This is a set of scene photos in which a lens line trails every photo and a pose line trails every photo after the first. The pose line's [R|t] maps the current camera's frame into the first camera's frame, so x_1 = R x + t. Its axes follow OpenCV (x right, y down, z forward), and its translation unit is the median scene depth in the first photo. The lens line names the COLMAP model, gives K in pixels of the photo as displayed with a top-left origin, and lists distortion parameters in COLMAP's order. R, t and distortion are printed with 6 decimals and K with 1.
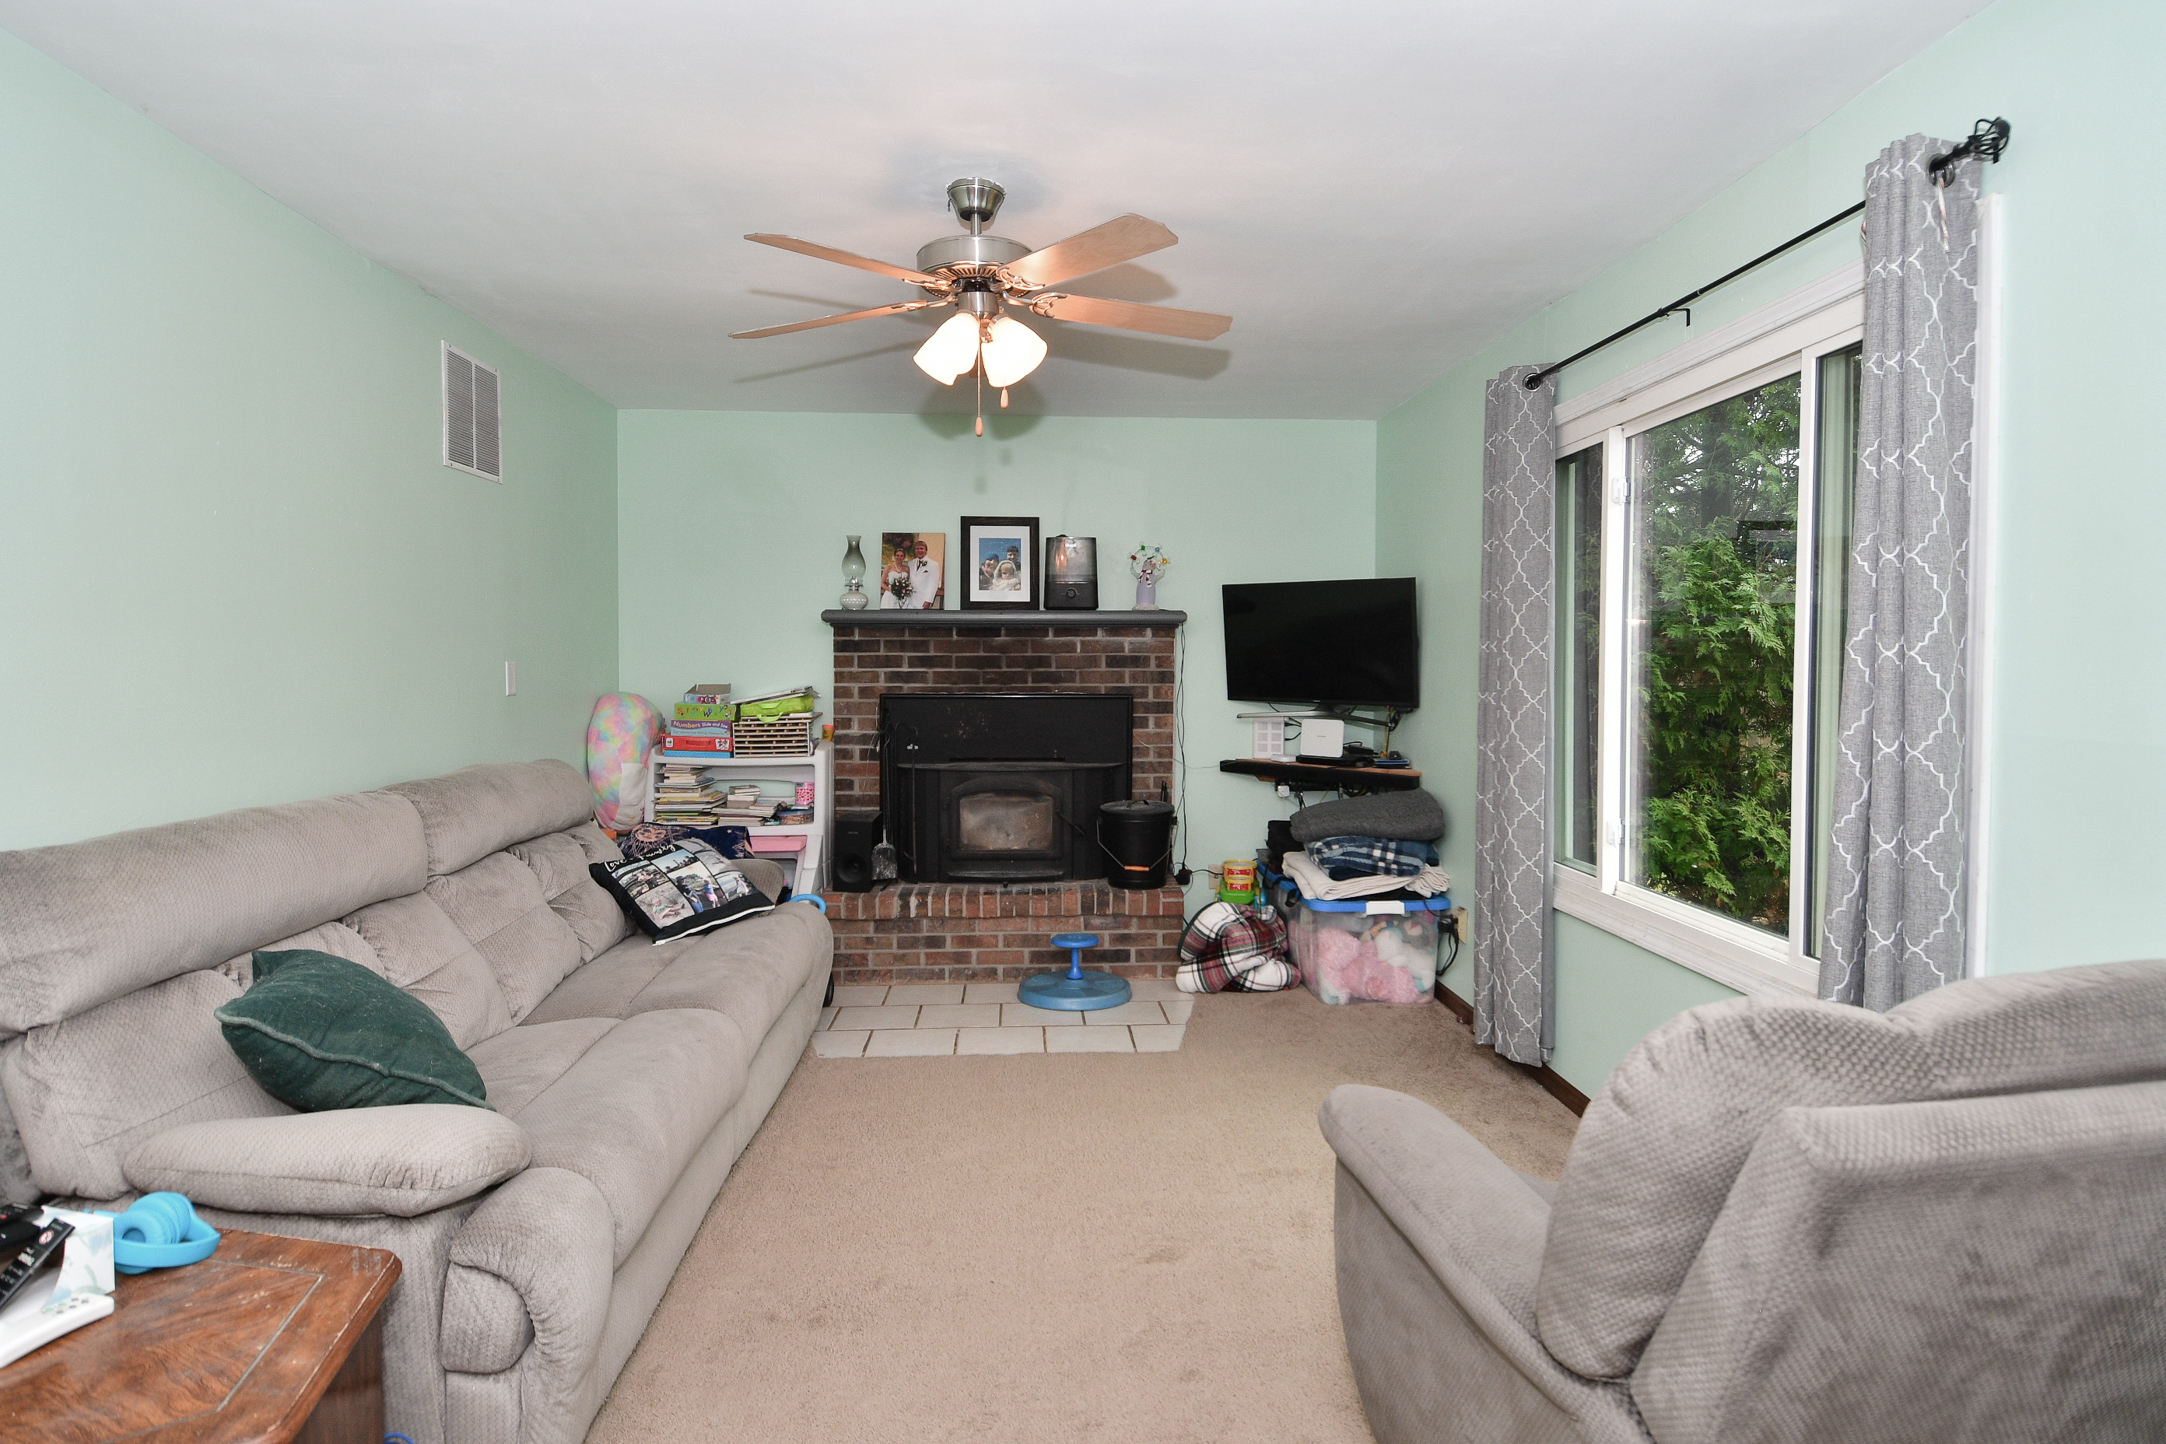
lens RADIAL K [[1142.2, 0, 1090.8], [0, 1142.2, 703.1], [0, 0, 1]] dist [0.053733, -0.056162]
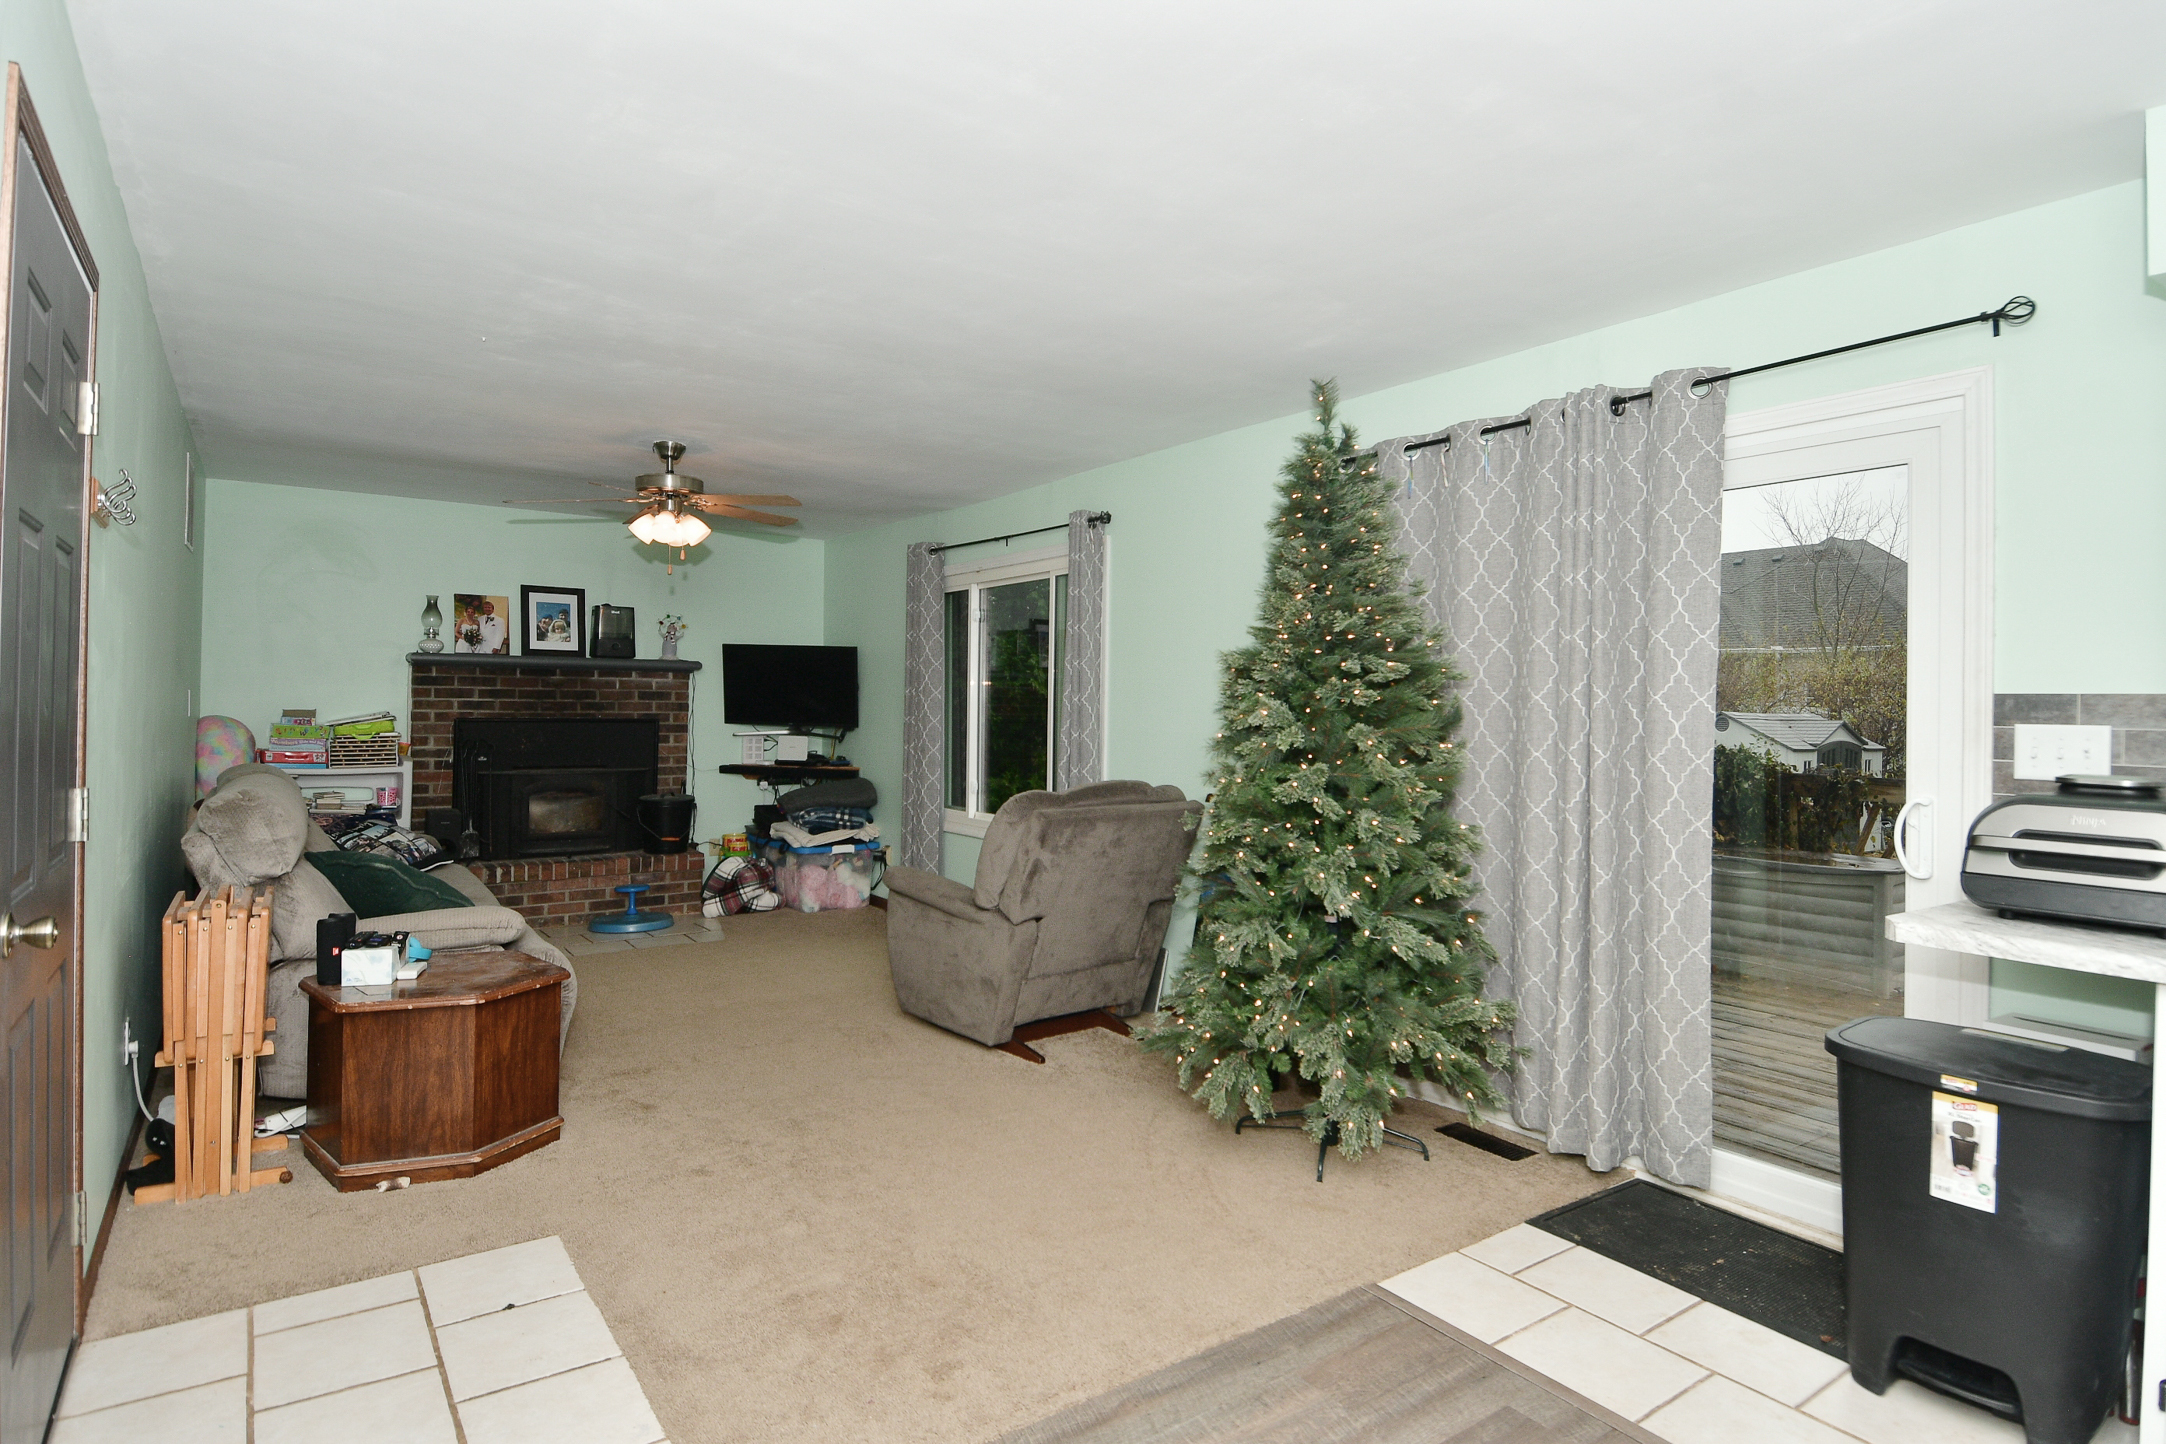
lens RADIAL K [[1142.2, 0, 1090.8], [0, 1142.2, 703.1], [0, 0, 1]] dist [0.053733, -0.056162]
pose [[0.847608, 0.010708, 0.530514, -0.272101], [0.005320, 0.999575, -0.028676, 0.016728], [-0.530596, 0.027128, 0.847191, -0.500881]]
